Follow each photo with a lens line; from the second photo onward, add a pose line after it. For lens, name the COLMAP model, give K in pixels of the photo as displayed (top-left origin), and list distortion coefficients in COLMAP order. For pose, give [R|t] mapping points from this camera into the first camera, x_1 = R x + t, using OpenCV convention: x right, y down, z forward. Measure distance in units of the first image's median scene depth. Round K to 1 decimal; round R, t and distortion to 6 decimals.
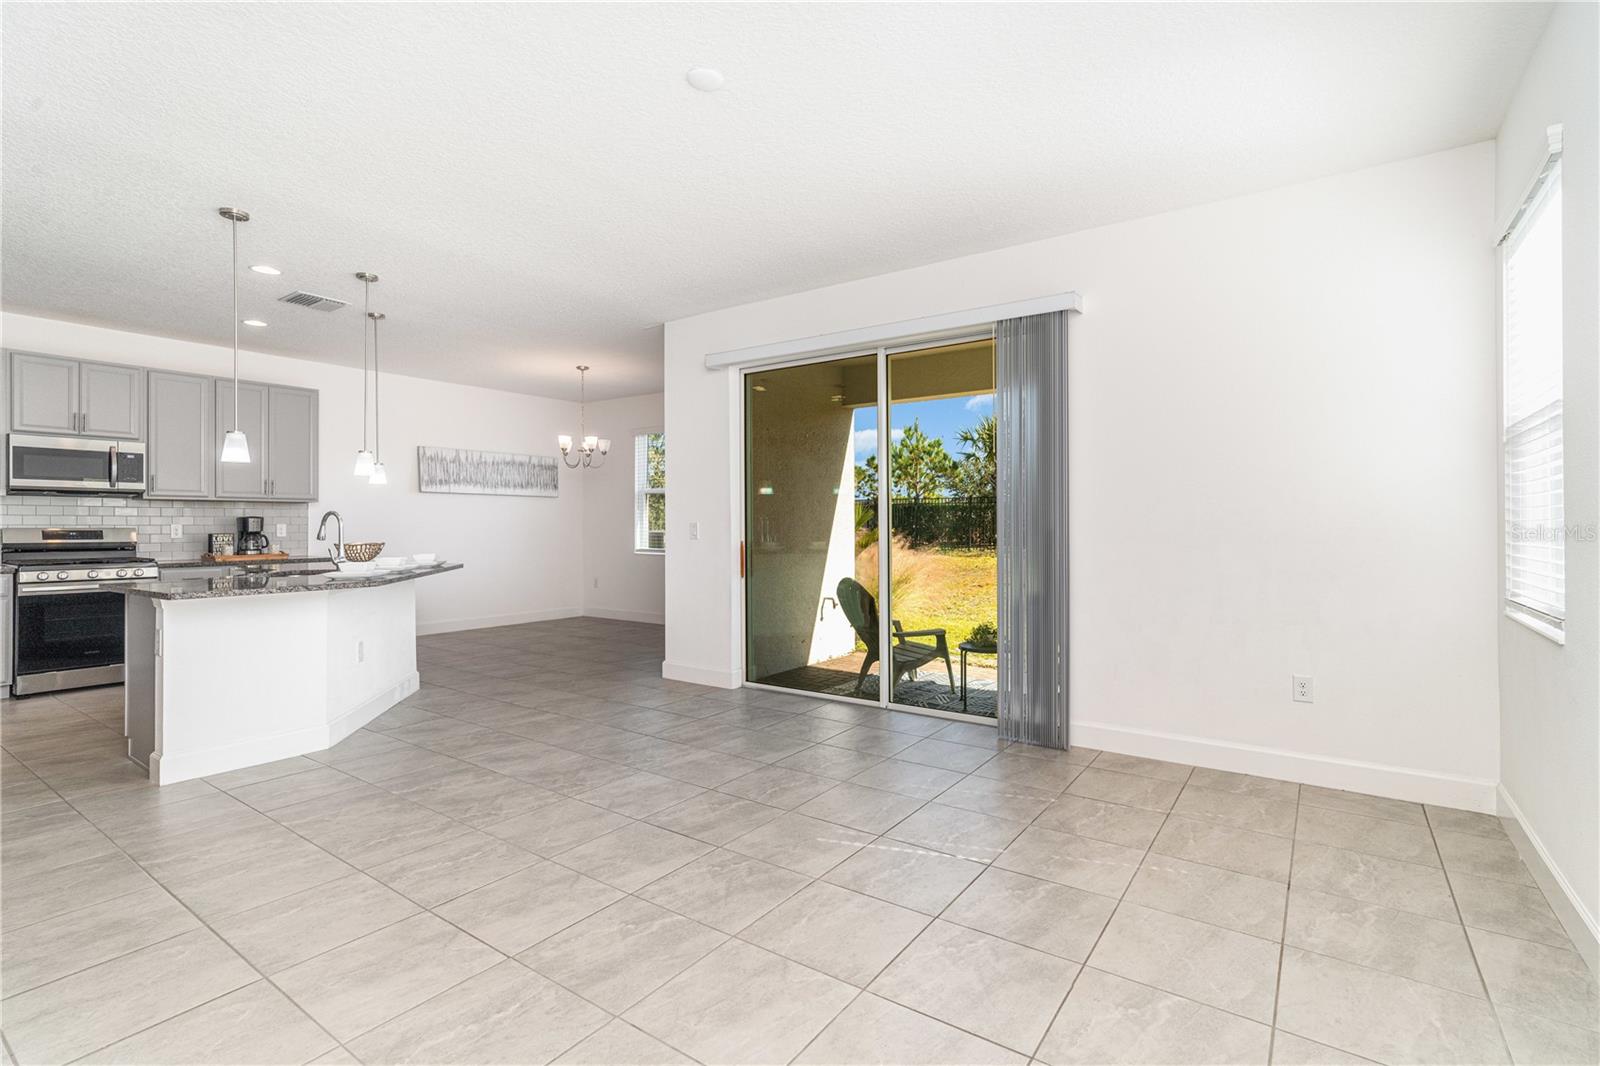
lens RADIAL K [[739.5, 0, 800.0], [0, 739.5, 533.0], [0, 0, 1]] dist [-0.000738, 0.000669]
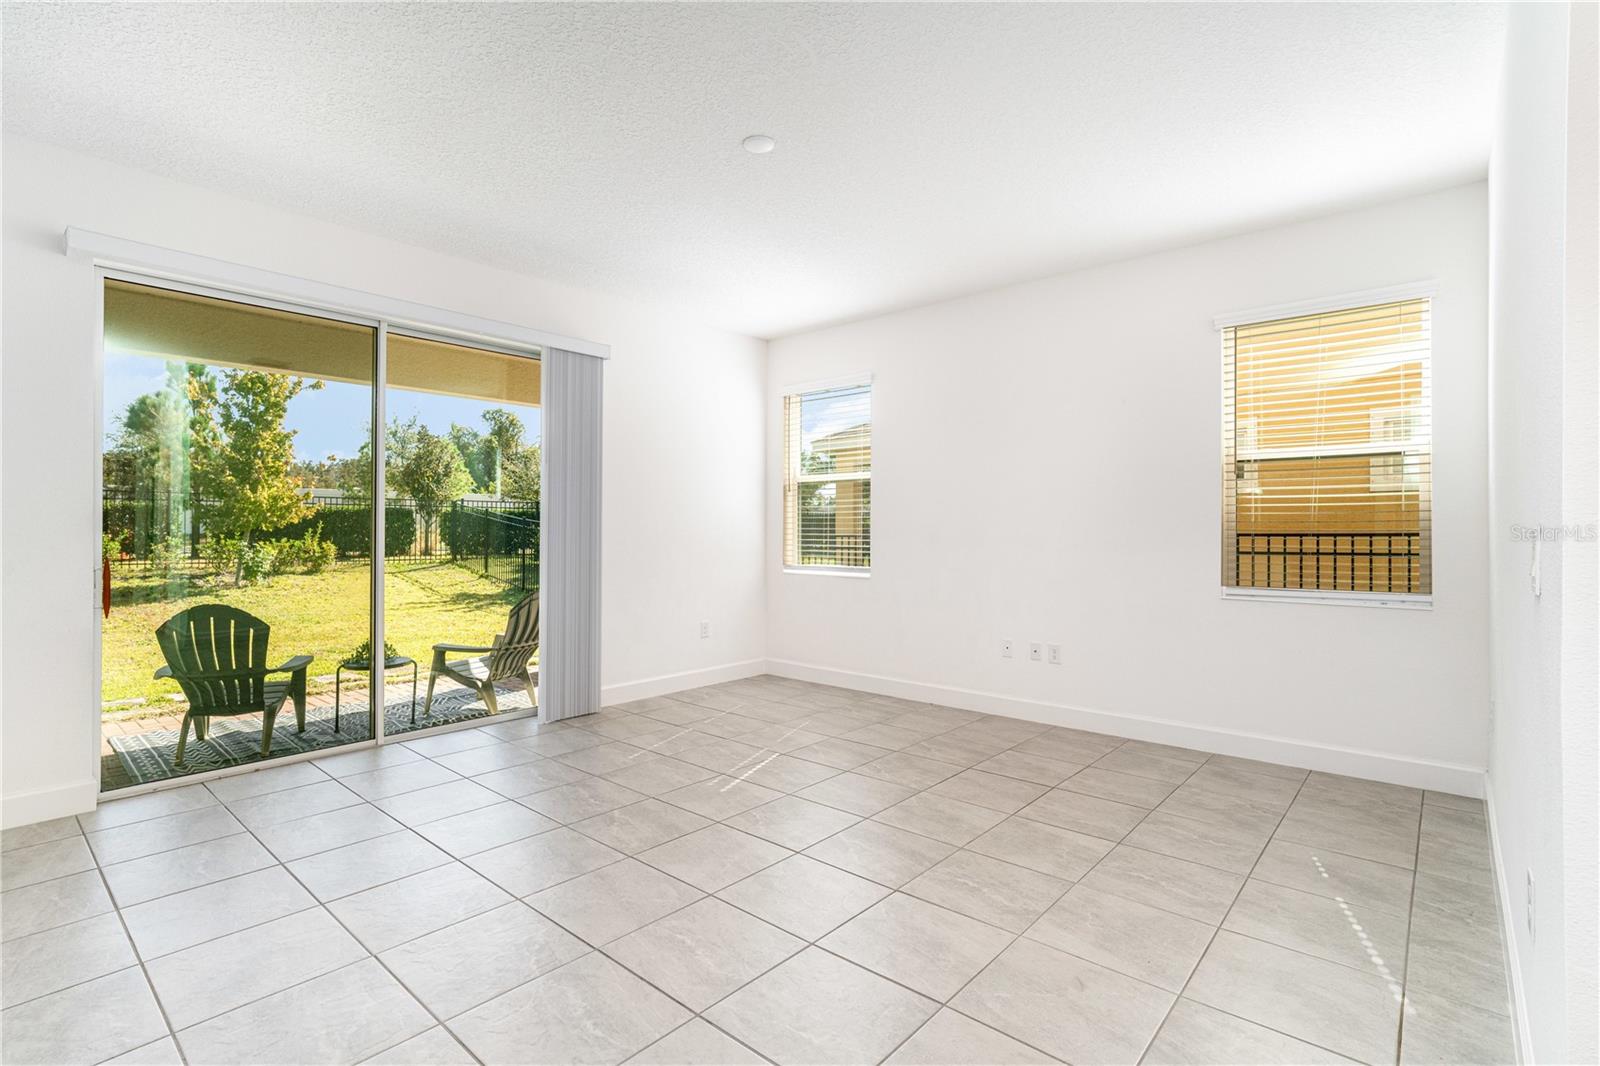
lens RADIAL K [[753.8, 0, 793.5], [0, 753.8, 525.3], [0, 0, 1]] dist [0.001591, 0.000454]
pose [[0.098400, 0.012252, 0.995071, -1.079393], [-0.000809, 0.999925, -0.012232, -0.002597], [-0.995147, 0.000399, 0.098403, 0.689603]]
